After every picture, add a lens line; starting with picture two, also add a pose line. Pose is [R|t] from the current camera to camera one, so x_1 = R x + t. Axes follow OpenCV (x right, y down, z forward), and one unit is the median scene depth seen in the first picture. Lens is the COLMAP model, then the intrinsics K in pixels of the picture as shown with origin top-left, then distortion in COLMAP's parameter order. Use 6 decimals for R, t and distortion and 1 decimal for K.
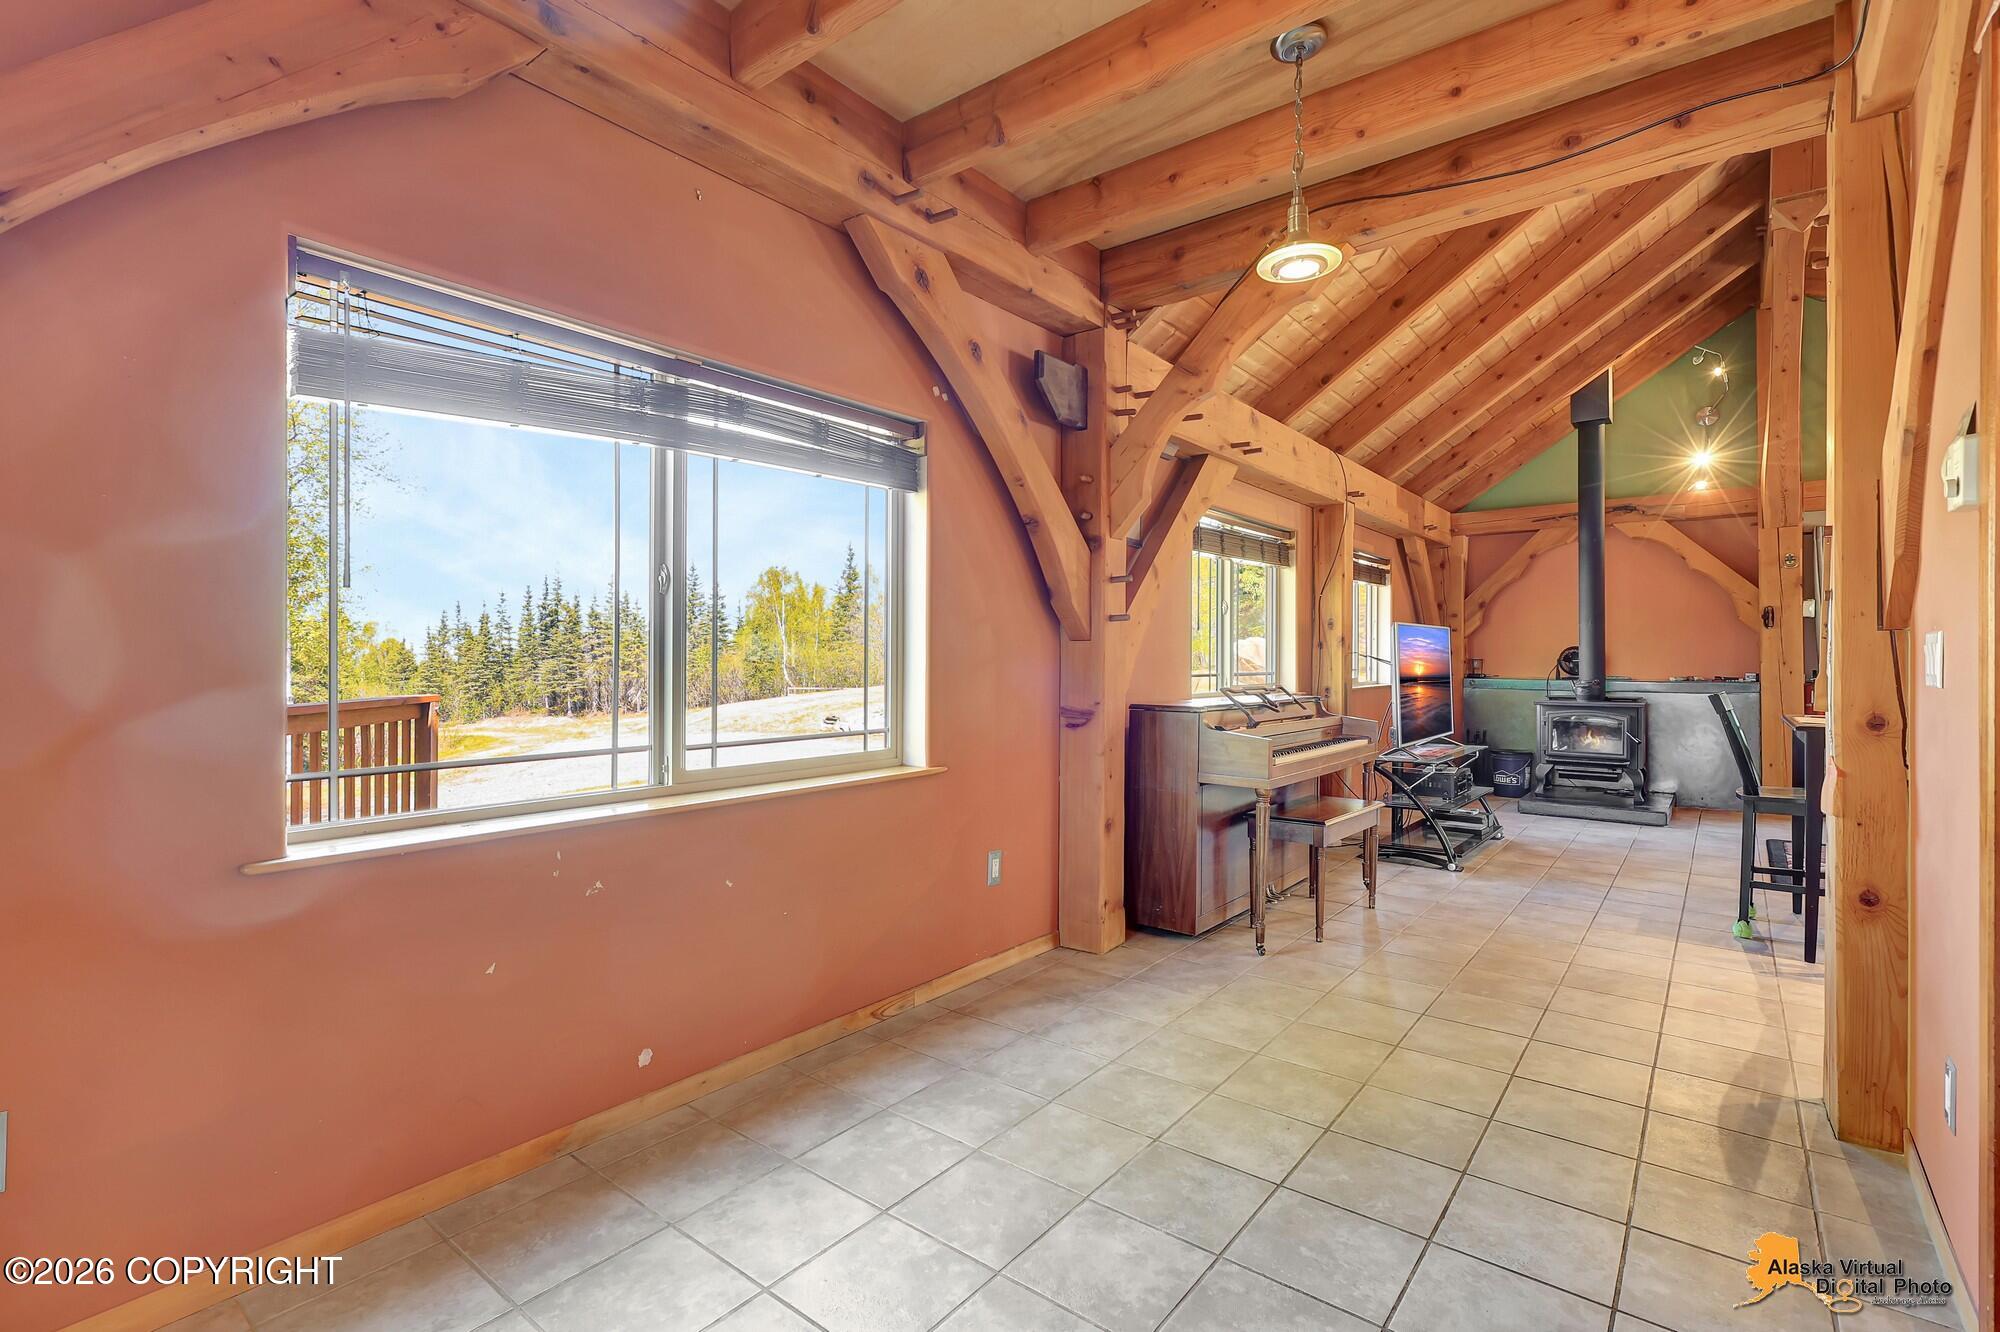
lens RADIAL K [[925.5, 0, 992.7], [0, 925.5, 664.2], [0, 0, 1]] dist [-0.004265, 0.002980]
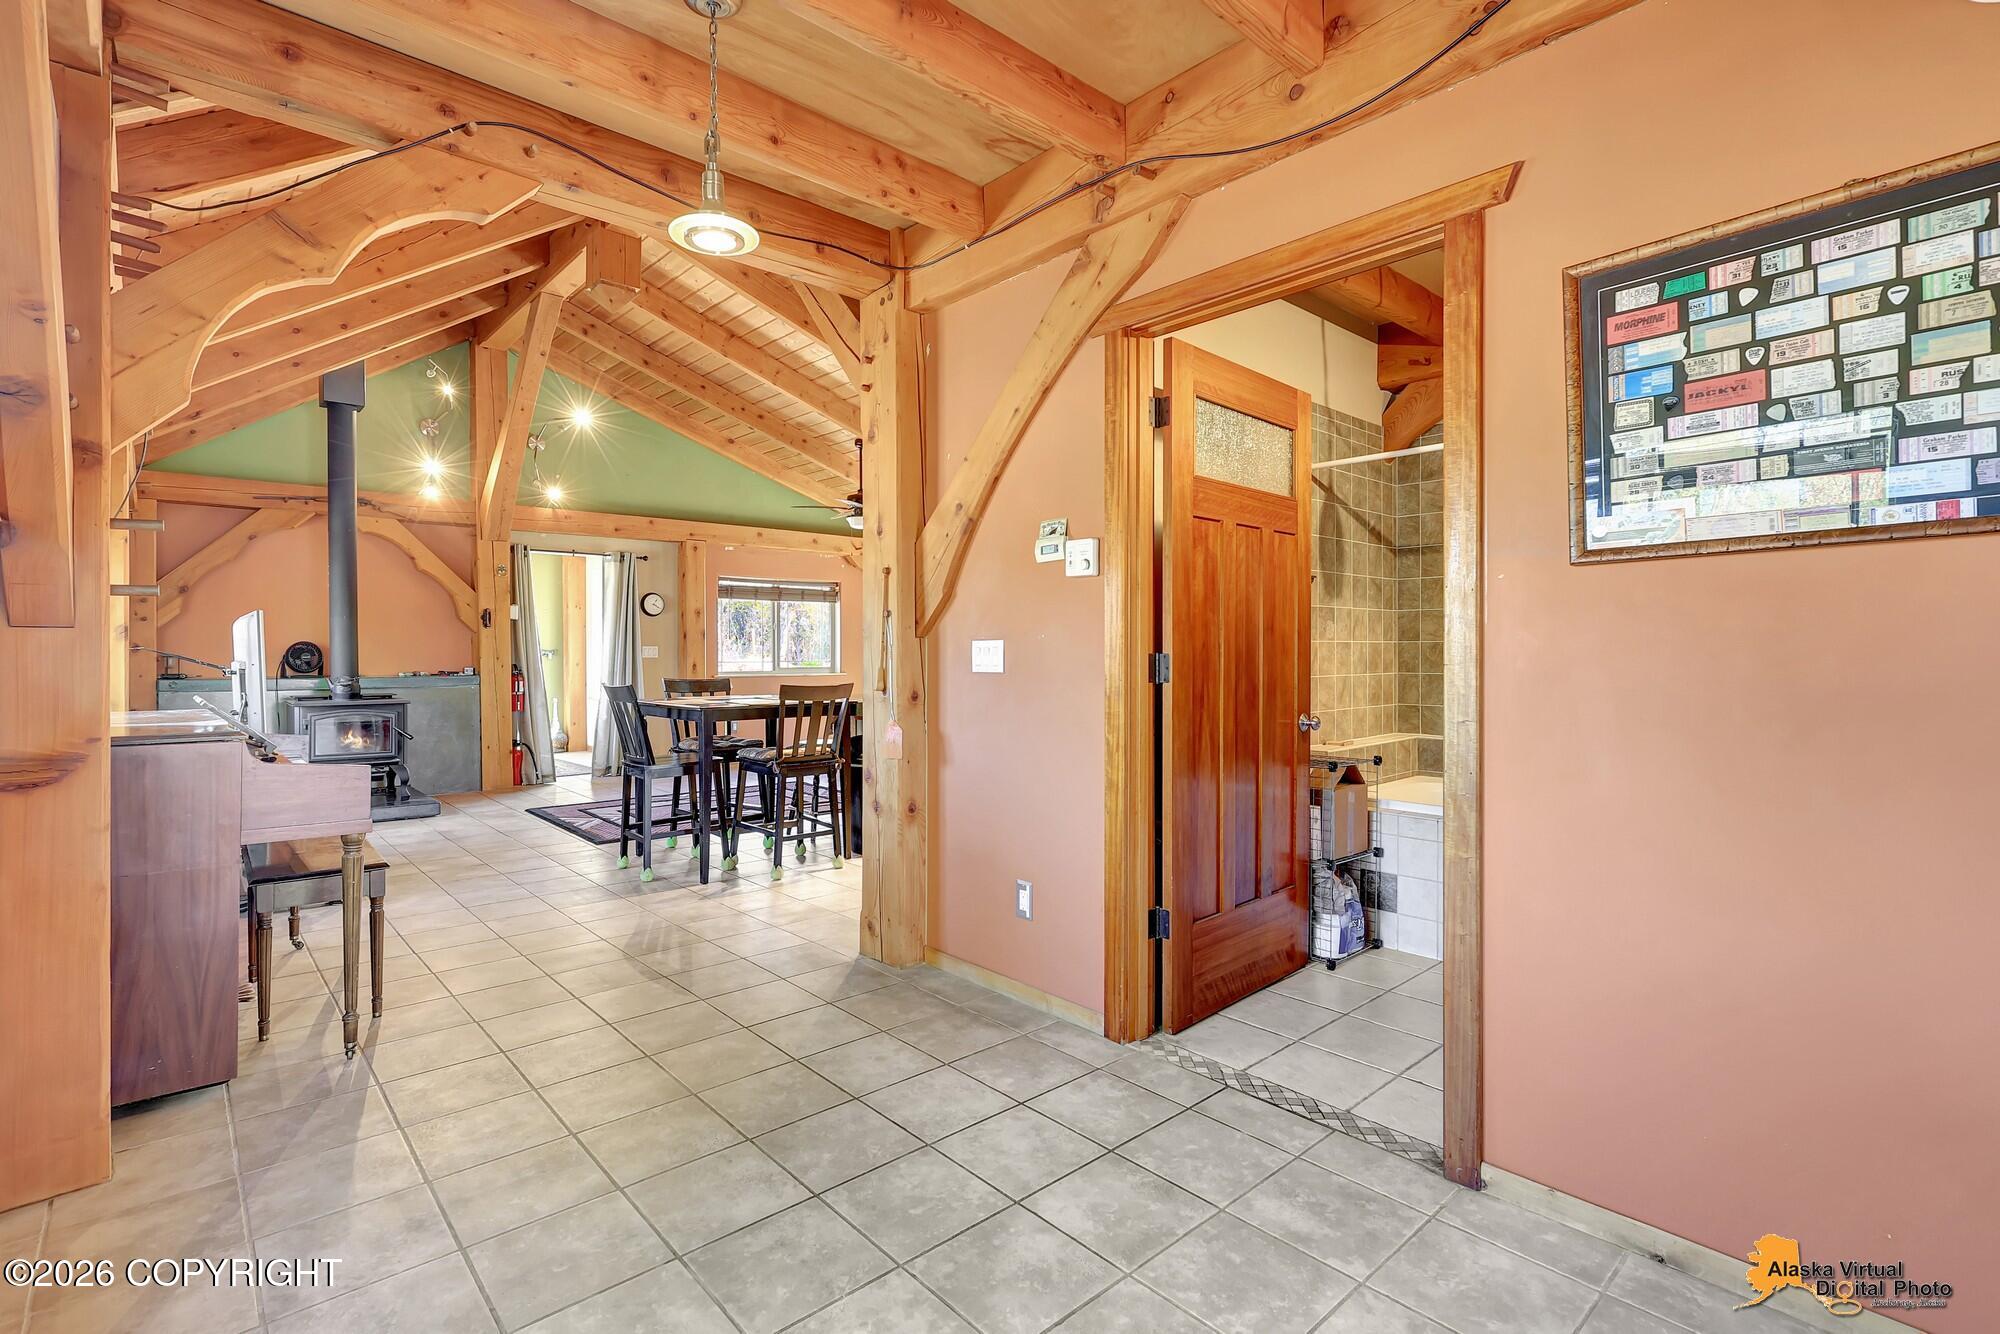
lens RADIAL K [[925.5, 0, 994.0], [0, 925.5, 658.9], [0, 0, 1]] dist [-0.004265, 0.002980]
pose [[0.162645, -0.006695, 0.986662, -0.221018], [0.006984, 0.999960, 0.005634, -0.003340], [-0.986660, 0.005974, 0.162685, 0.231252]]
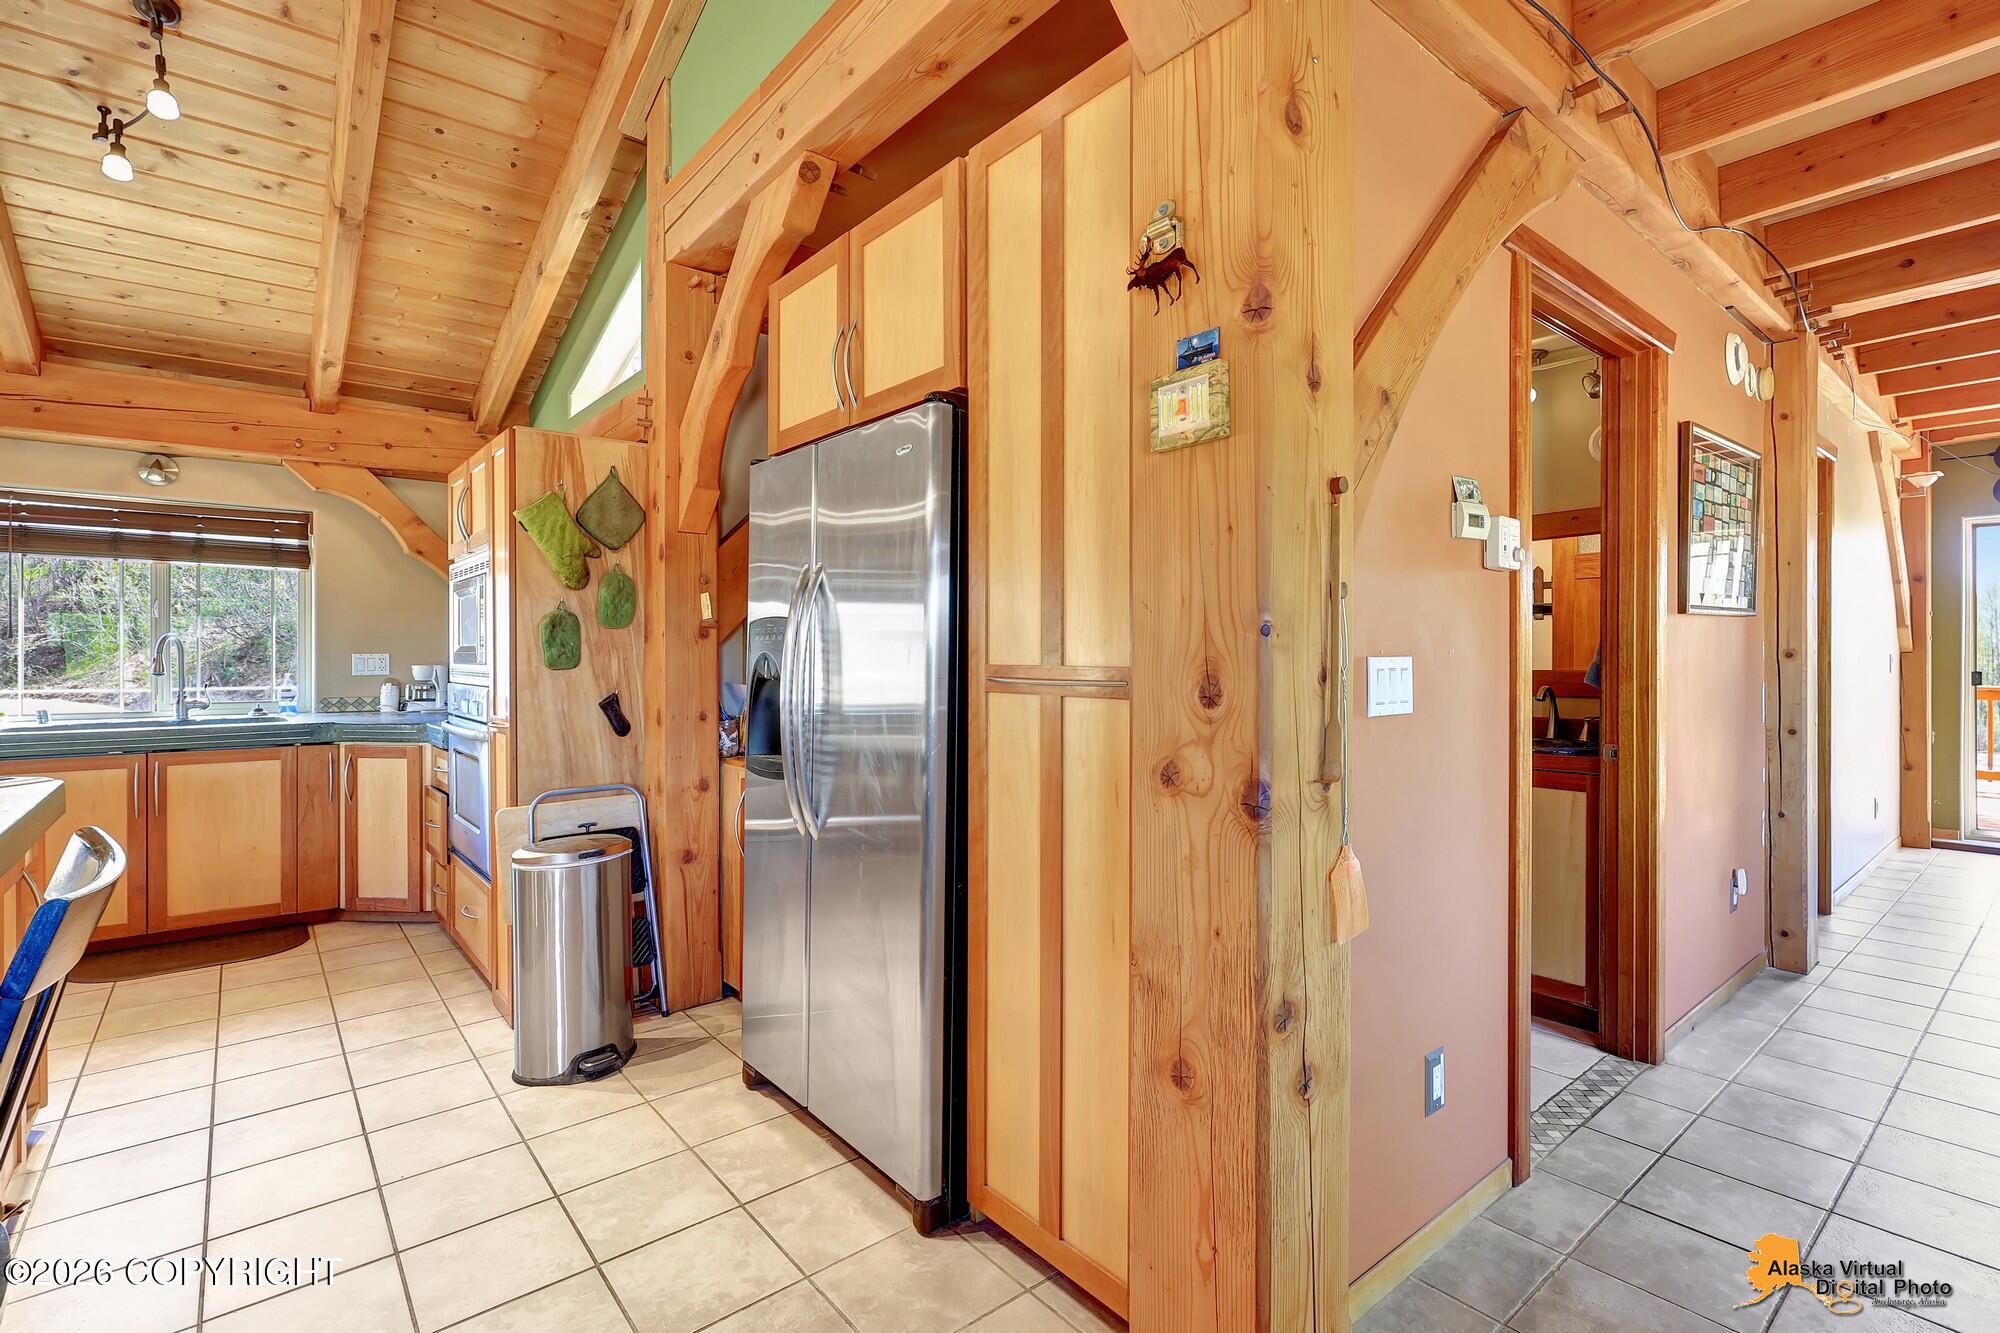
lens RADIAL K [[925.5, 0, 993.2], [0, 925.5, 659.7], [0, 0, 1]] dist [-0.004265, 0.002980]
pose [[-0.977300, -0.000407, 0.211858, 0.397411], [0.001721, 0.999950, 0.009862, -0.013654], [-0.211851, 0.010003, -0.977251, 0.657043]]
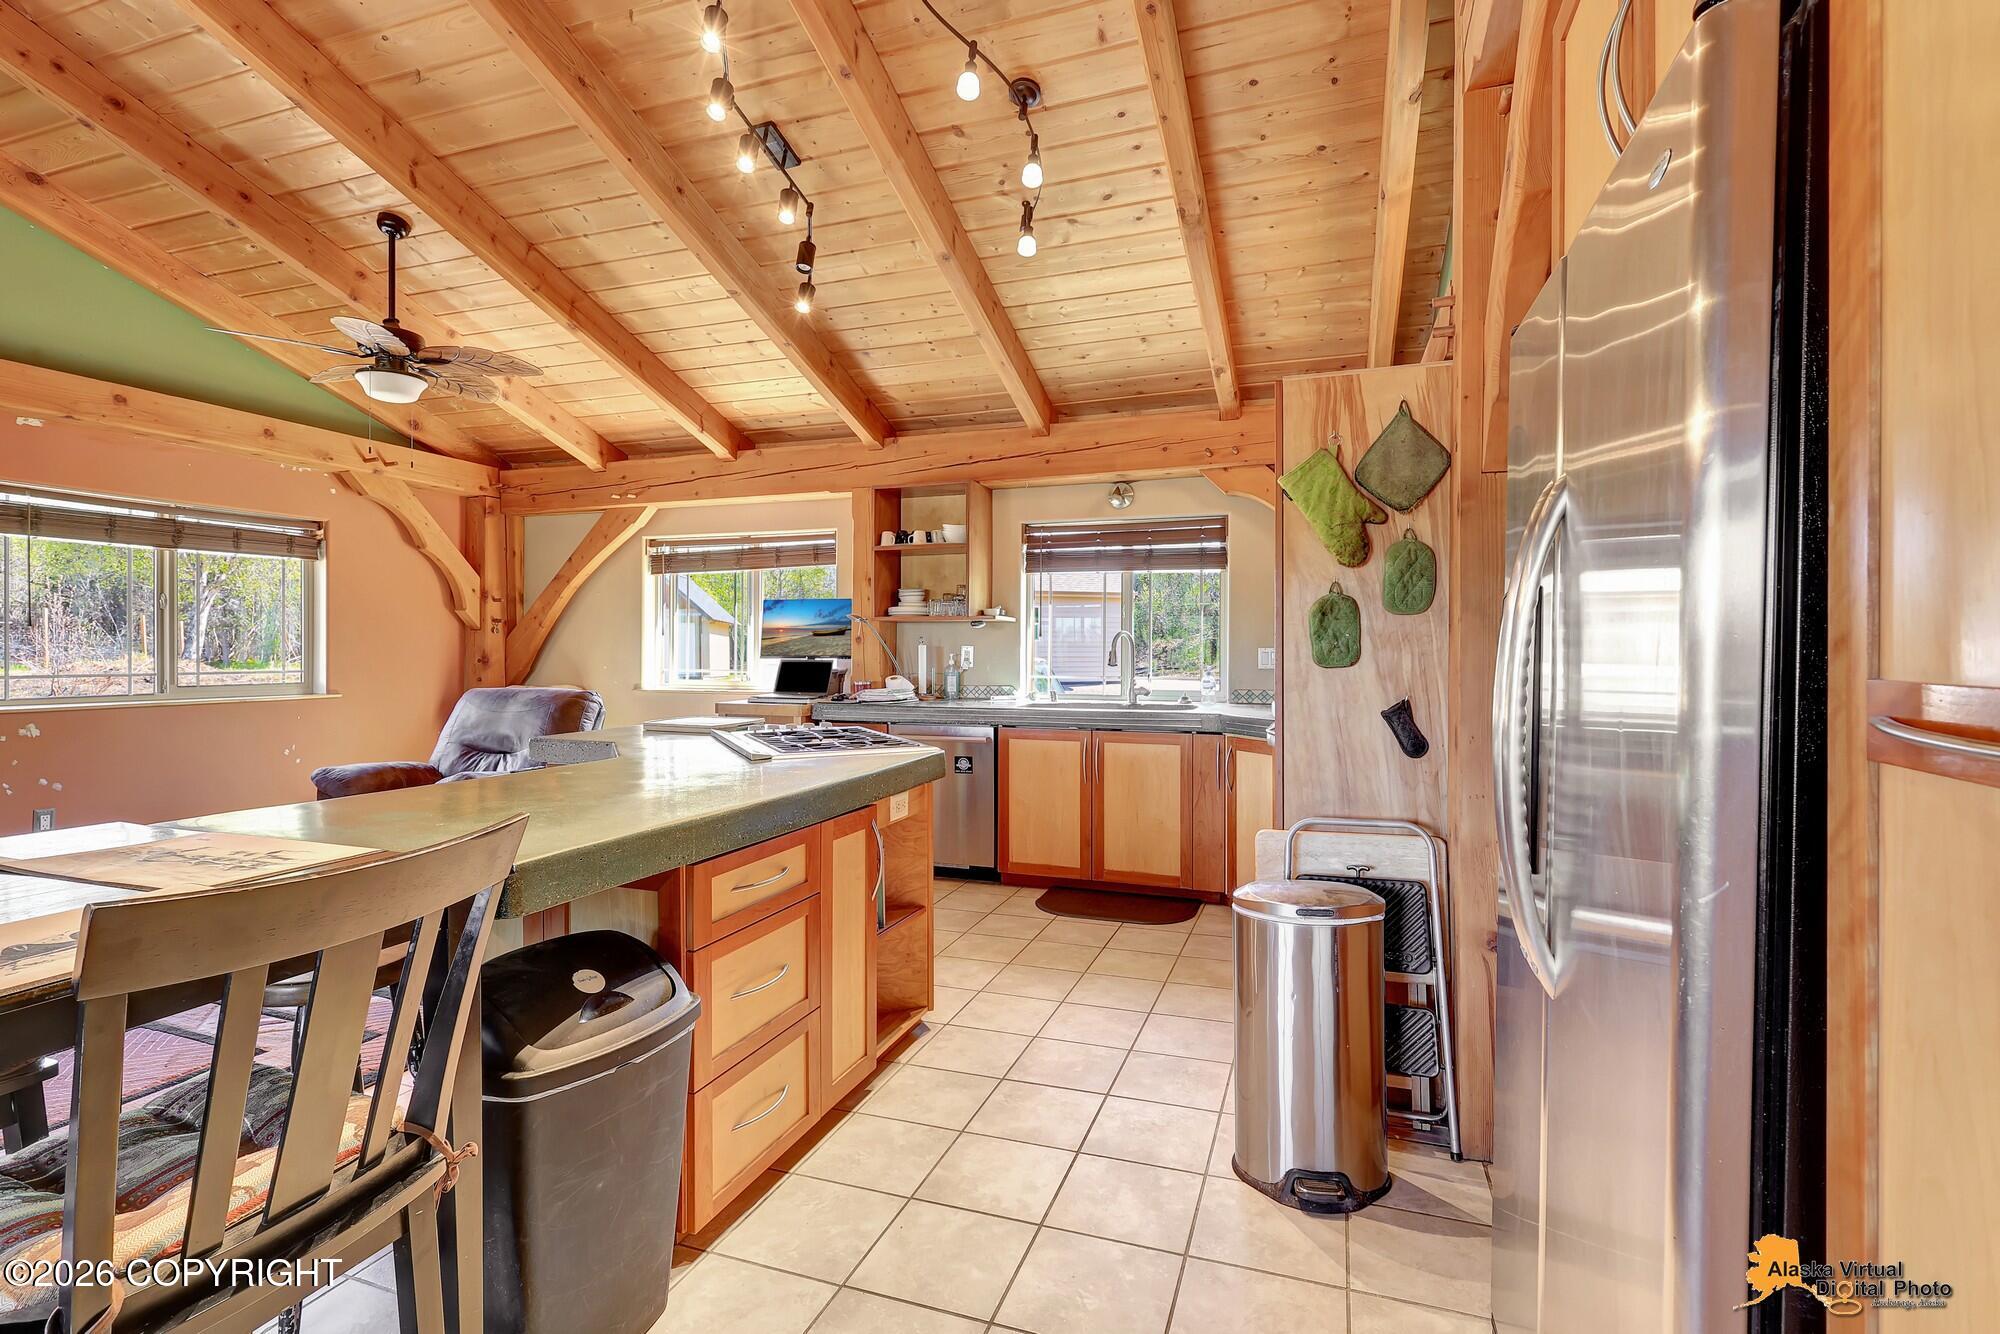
lens RADIAL K [[925.5, 0, 998.1], [0, 925.5, 650.4], [0, 0, 1]] dist [-0.004265, 0.002980]
pose [[-0.317876, -0.002319, 0.948129, 0.397591], [0.003487, 0.999987, 0.003615, -0.013135], [-0.948126, 0.004455, -0.317864, 0.470797]]
